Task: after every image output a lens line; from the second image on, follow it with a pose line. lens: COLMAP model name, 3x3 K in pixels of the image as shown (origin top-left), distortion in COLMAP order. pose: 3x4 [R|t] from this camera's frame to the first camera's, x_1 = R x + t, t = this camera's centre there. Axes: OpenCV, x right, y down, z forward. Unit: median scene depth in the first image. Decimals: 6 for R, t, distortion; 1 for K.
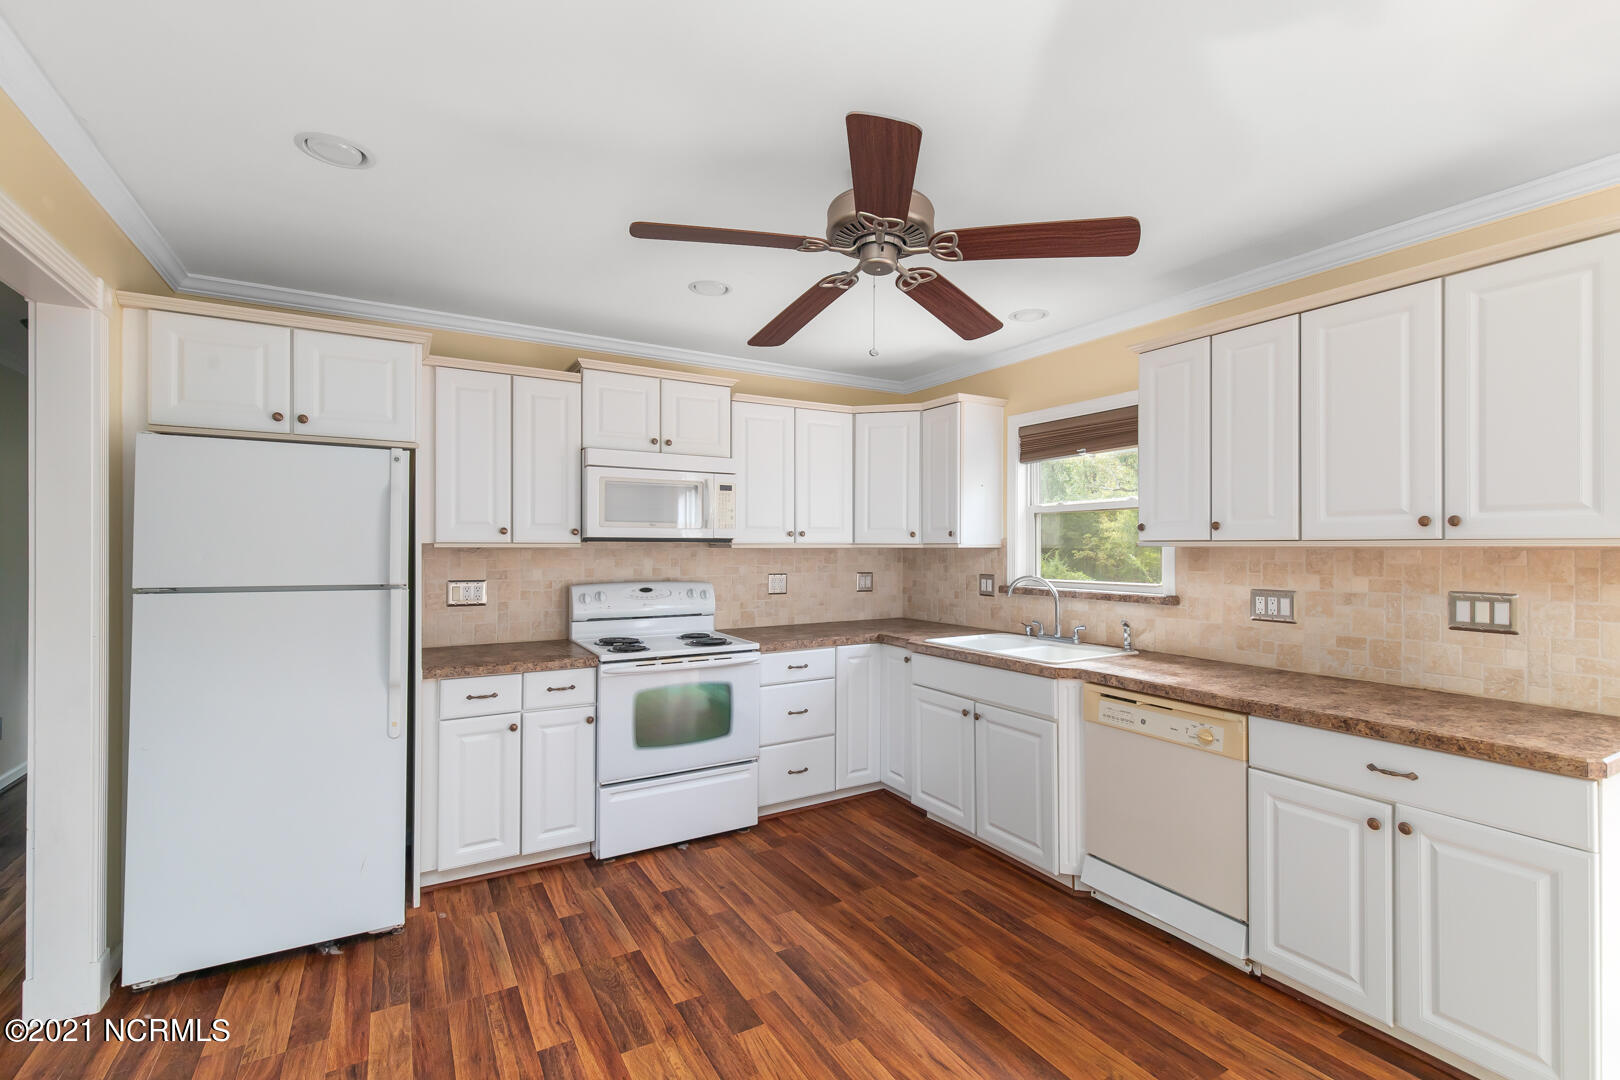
lens RADIAL K [[723.6, 0, 835.7], [0, 723.6, 545.8], [0, 0, 1]] dist [0.012354, -0.003860]
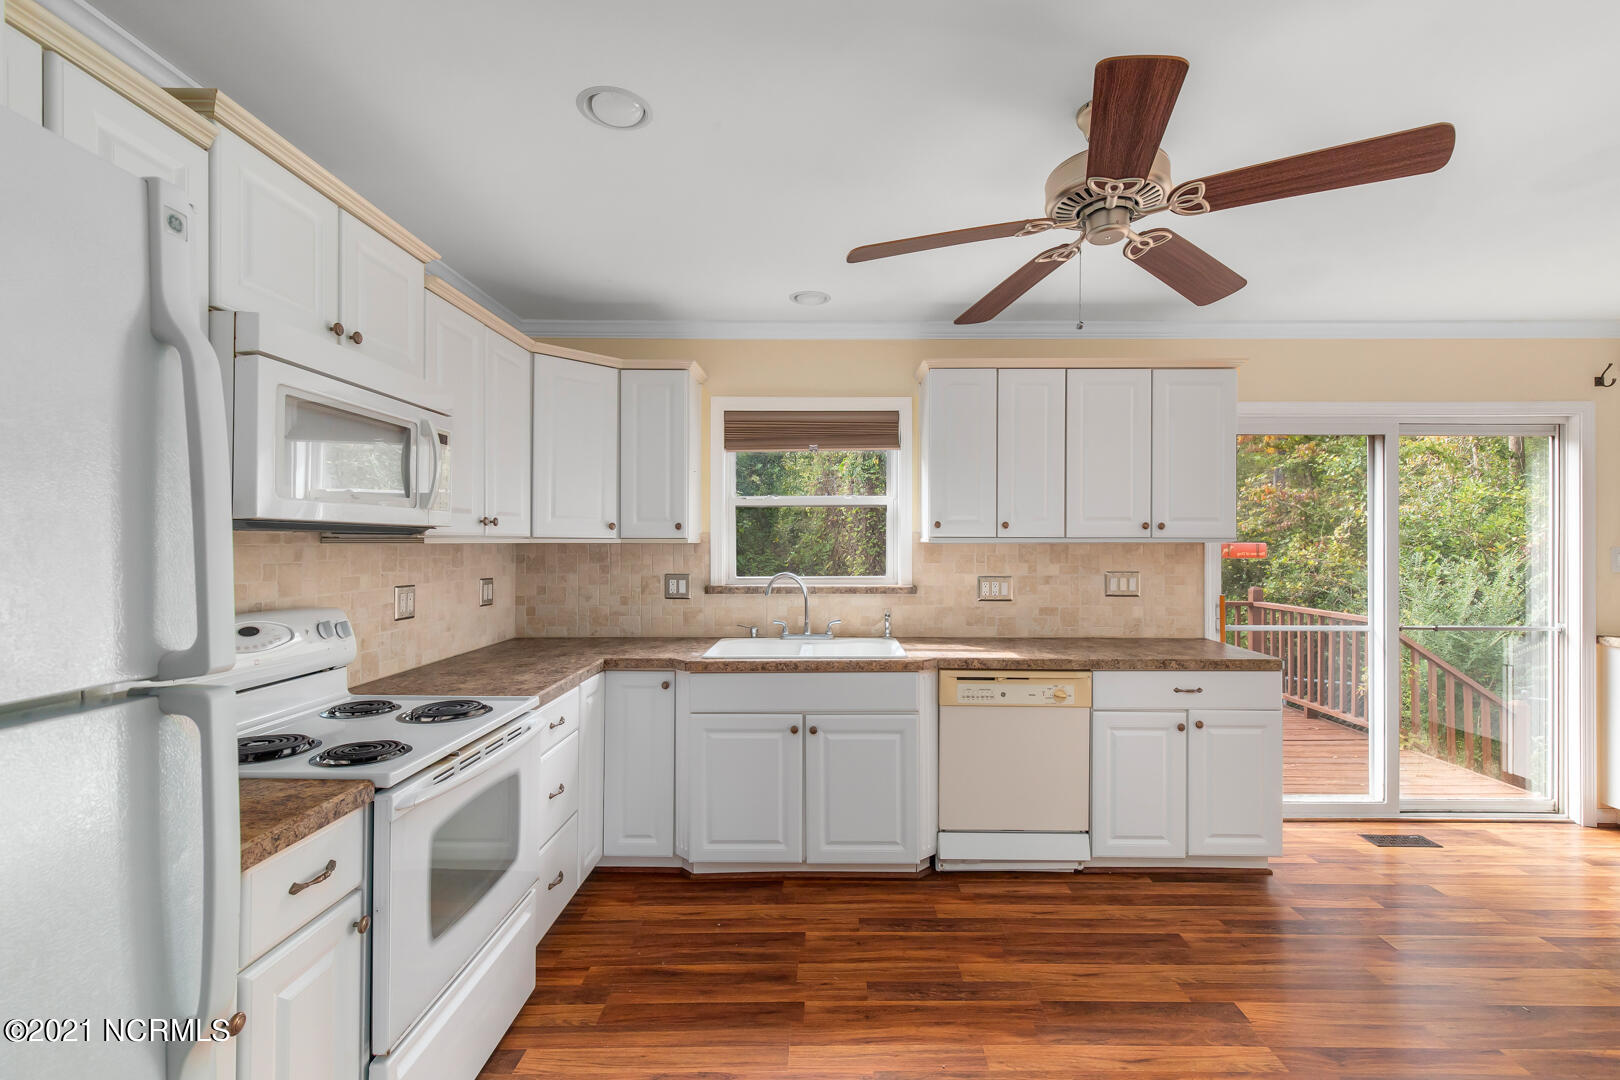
lens RADIAL K [[723.6, 0, 830.6], [0, 723.6, 544.5], [0, 0, 1]] dist [0.012354, -0.003860]
pose [[0.529222, -0.001299, 0.848483, -0.658085], [-0.002257, 0.999993, 0.002939, 0.001764], [-0.848481, -0.003470, 0.529215, 0.593870]]
